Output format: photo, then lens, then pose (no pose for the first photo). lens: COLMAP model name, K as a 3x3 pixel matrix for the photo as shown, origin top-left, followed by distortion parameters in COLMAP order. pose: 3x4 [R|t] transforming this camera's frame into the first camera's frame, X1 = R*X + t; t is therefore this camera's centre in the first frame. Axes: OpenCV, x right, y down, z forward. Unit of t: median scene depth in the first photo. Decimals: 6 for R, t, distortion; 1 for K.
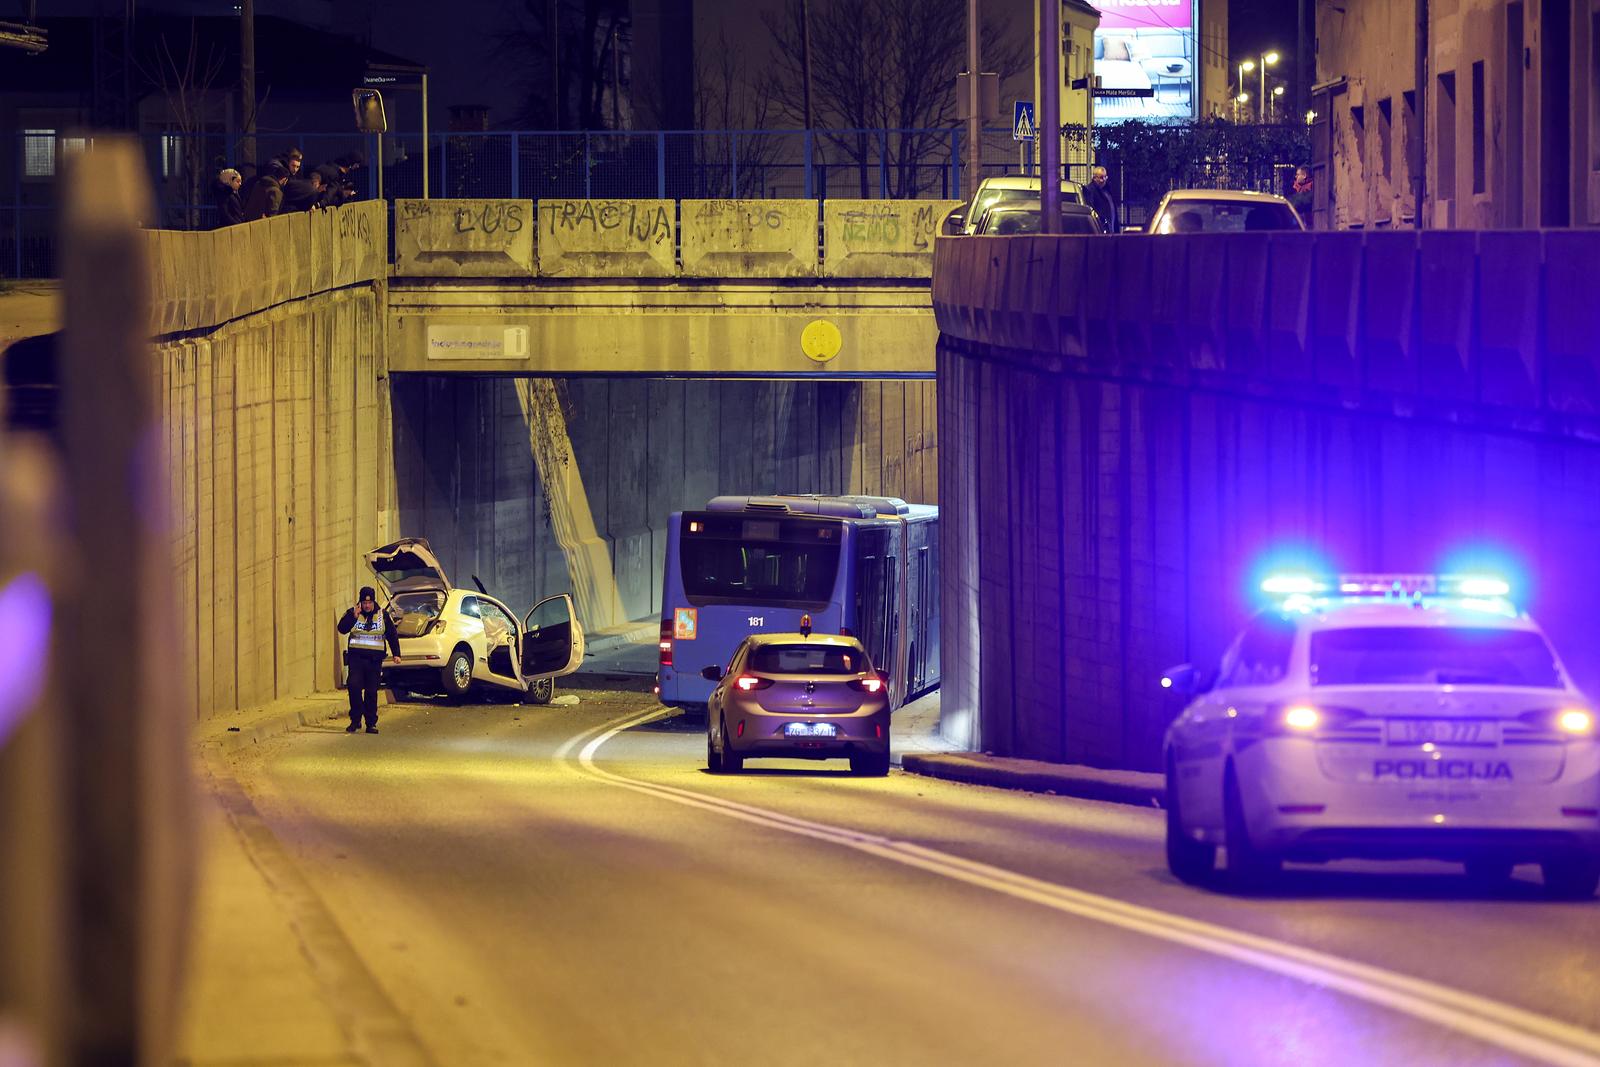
lens RADIAL K [[7761.9, 0, 801.1], [0, 7761.9, 414.5], [0, 0, 1]] dist [2.317811, -8.168738]
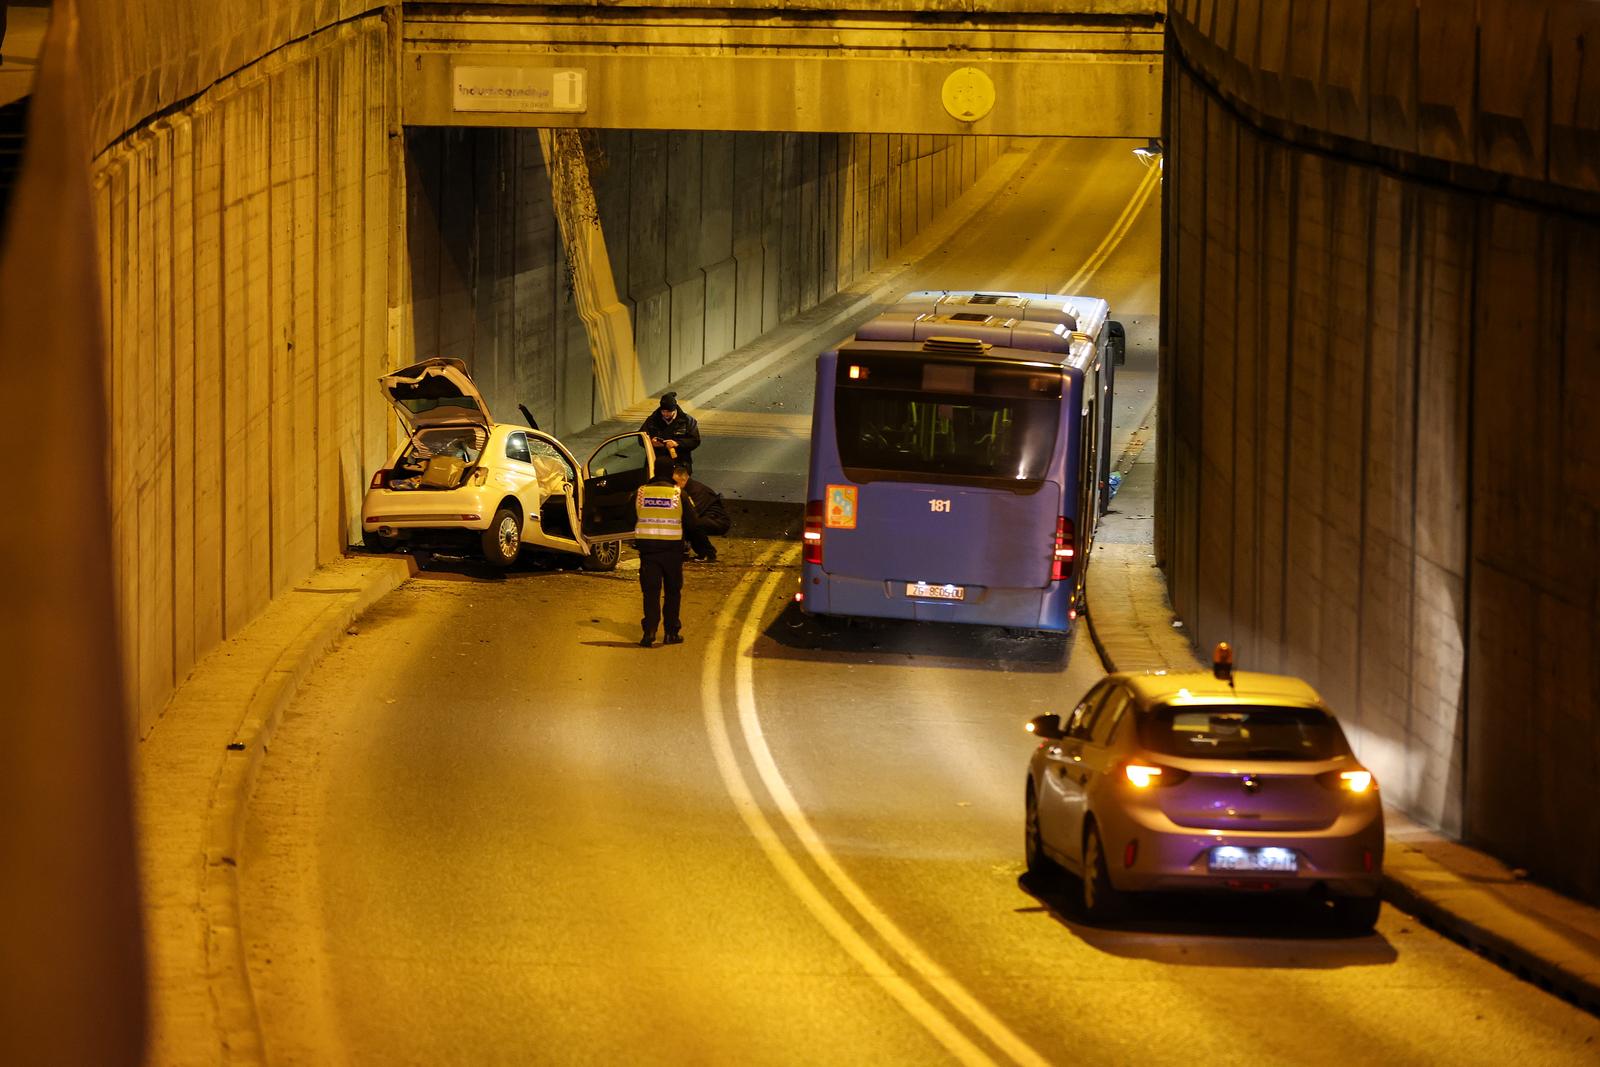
lens RADIAL K [[5944.2, 0, 803.6], [0, 5944.2, 404.4], [0, 0, 1]] dist [0.656406, 2.727153]
pose [[0.999174, 0.011148, 0.039068, -0.036286], [-0.013459, 0.998144, 0.059397, -0.013703], [-0.038333, -0.059873, 0.997470, 0.413214]]
